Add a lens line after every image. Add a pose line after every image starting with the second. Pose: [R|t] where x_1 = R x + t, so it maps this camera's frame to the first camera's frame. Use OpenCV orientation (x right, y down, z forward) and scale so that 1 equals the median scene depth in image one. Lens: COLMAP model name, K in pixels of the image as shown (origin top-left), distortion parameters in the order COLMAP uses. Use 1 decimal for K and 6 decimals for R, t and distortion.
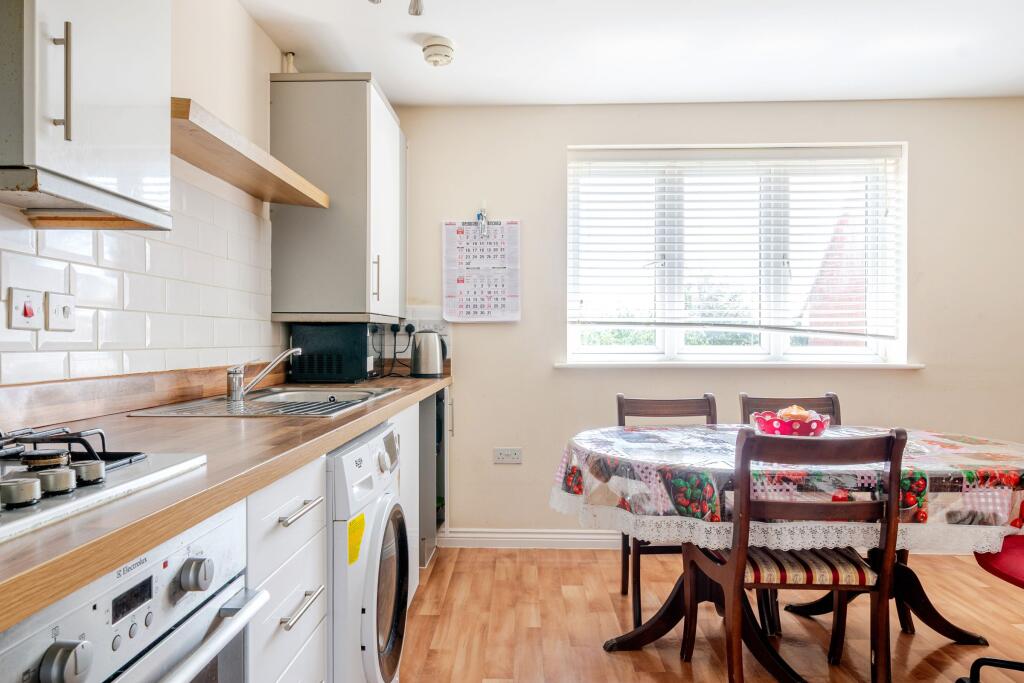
lens RADIAL K [[675.6, 0, 498.4], [0, 675.6, 347.0], [0, 0, 1]] dist [-0.000990, -0.004867]
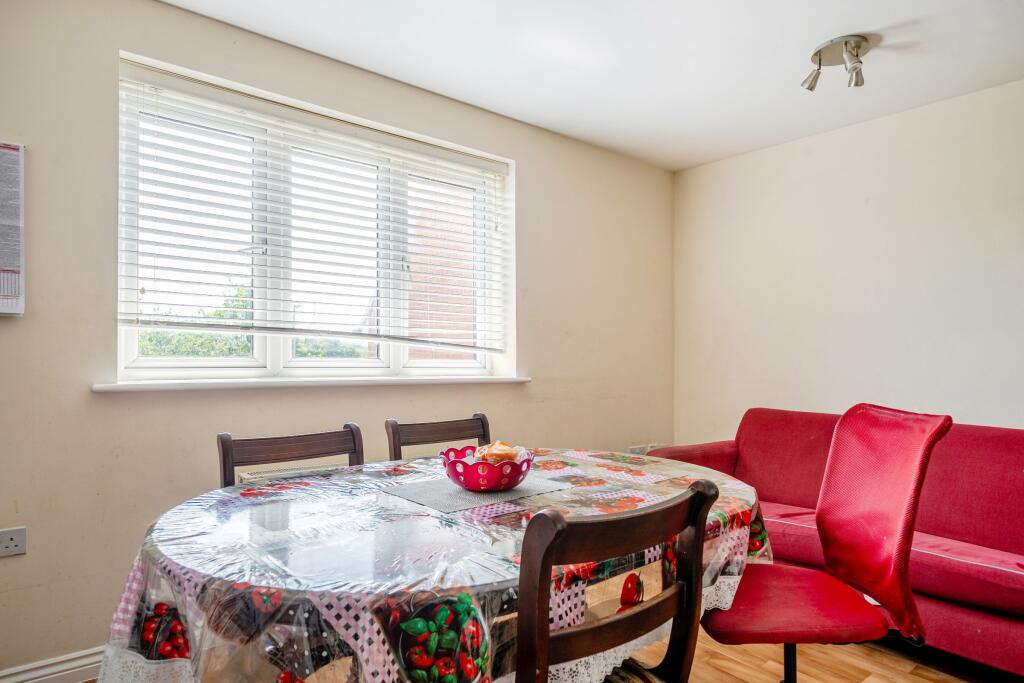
lens RADIAL K [[580.8, 0, 505.4], [0, 580.8, 357.1], [0, 0, 1]] dist [-0.005846, 0.004589]
pose [[0.749706, 0.007840, 0.661724, 0.016986], [-0.008469, 0.999962, -0.002253, -0.004172], [-0.661716, -0.003916, 0.749744, 0.468530]]
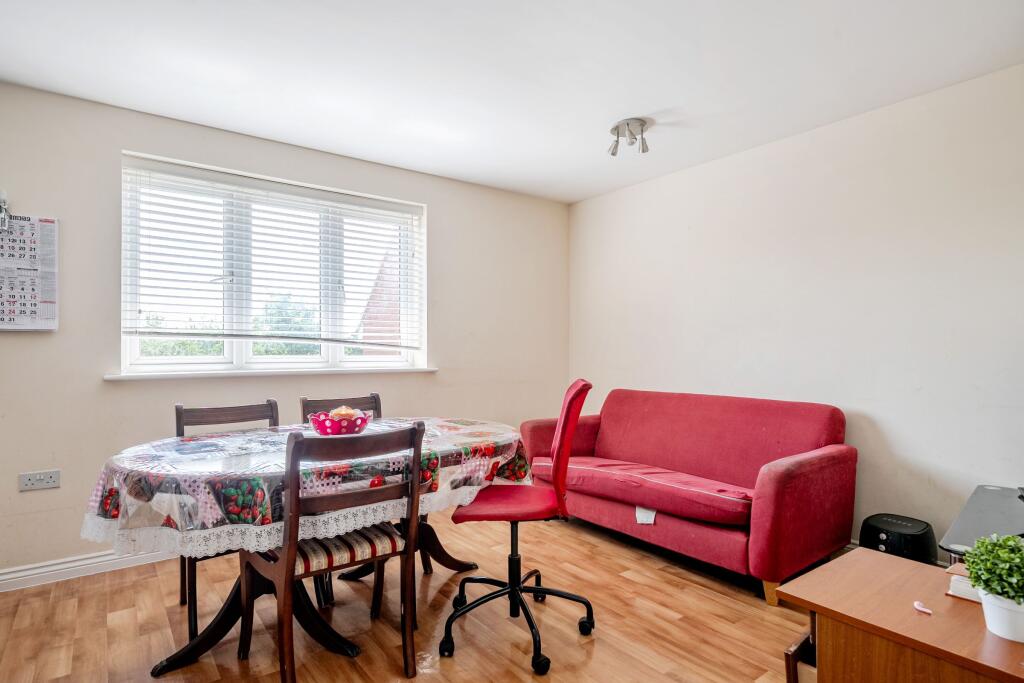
lens RADIAL K [[537.5, 0, 502.3], [0, 537.5, 347.6], [0, 0, 1]] dist [0.004208, -0.003722]
pose [[0.778126, 0.001751, 0.628106, 0.059184], [0.007632, 0.999896, -0.012241, -0.001425], [-0.628062, 0.014319, 0.778031, 0.085395]]
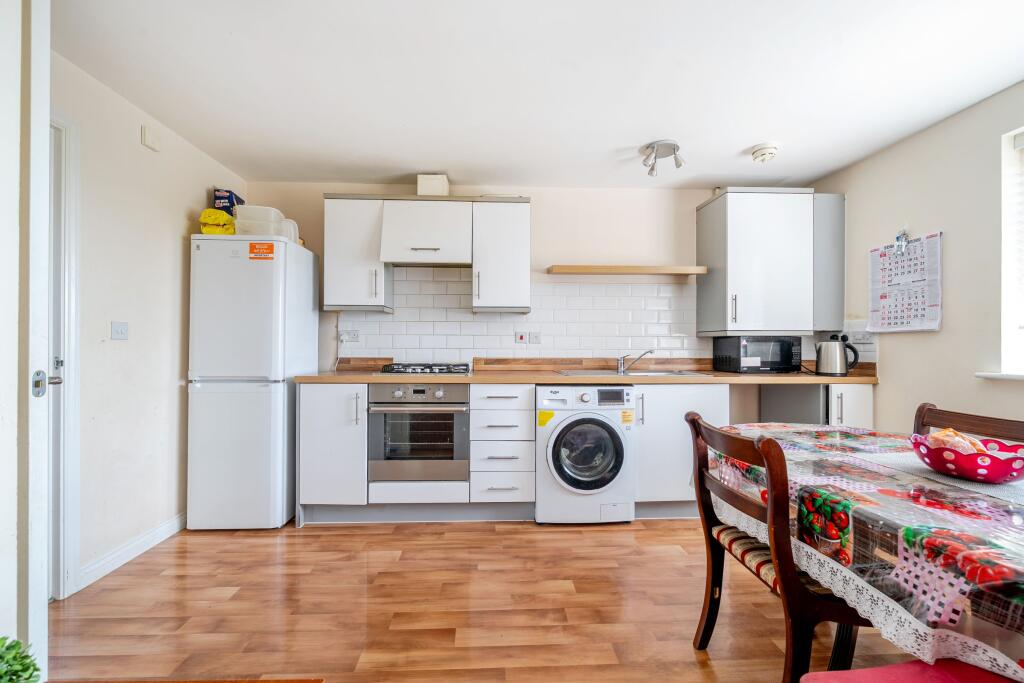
lens RADIAL K [[406.6, 0, 510.4], [0, 406.6, 344.5], [0, 0, 1]] dist [0.001156, -0.000719]
pose [[0.099509, -0.002854, -0.995033, 0.801283], [-0.014395, 0.999887, -0.004308, -0.004073], [0.994932, 0.014752, 0.099457, 0.393901]]
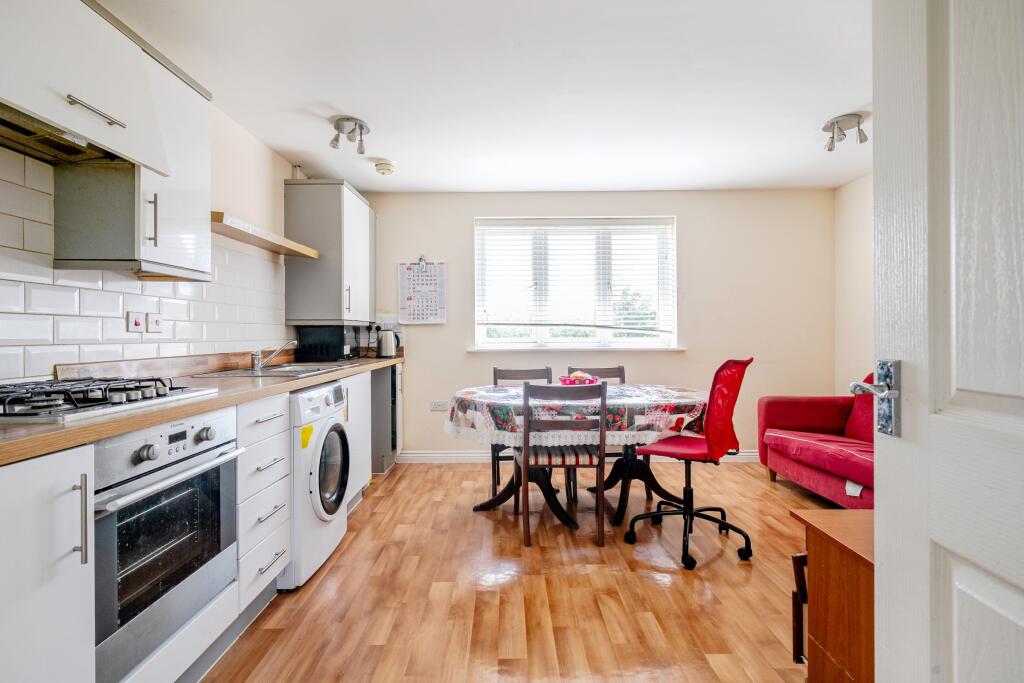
lens RADIAL K [[486.3, 0, 505.2], [0, 486.3, 333.4], [0, 0, 1]] dist [-0.005847, 0.001033]
pose [[0.999258, -0.005900, 0.038064, 0.180084], [0.006347, 0.999912, -0.011635, 0.000764], [-0.037992, 0.011868, 0.999208, -0.254679]]
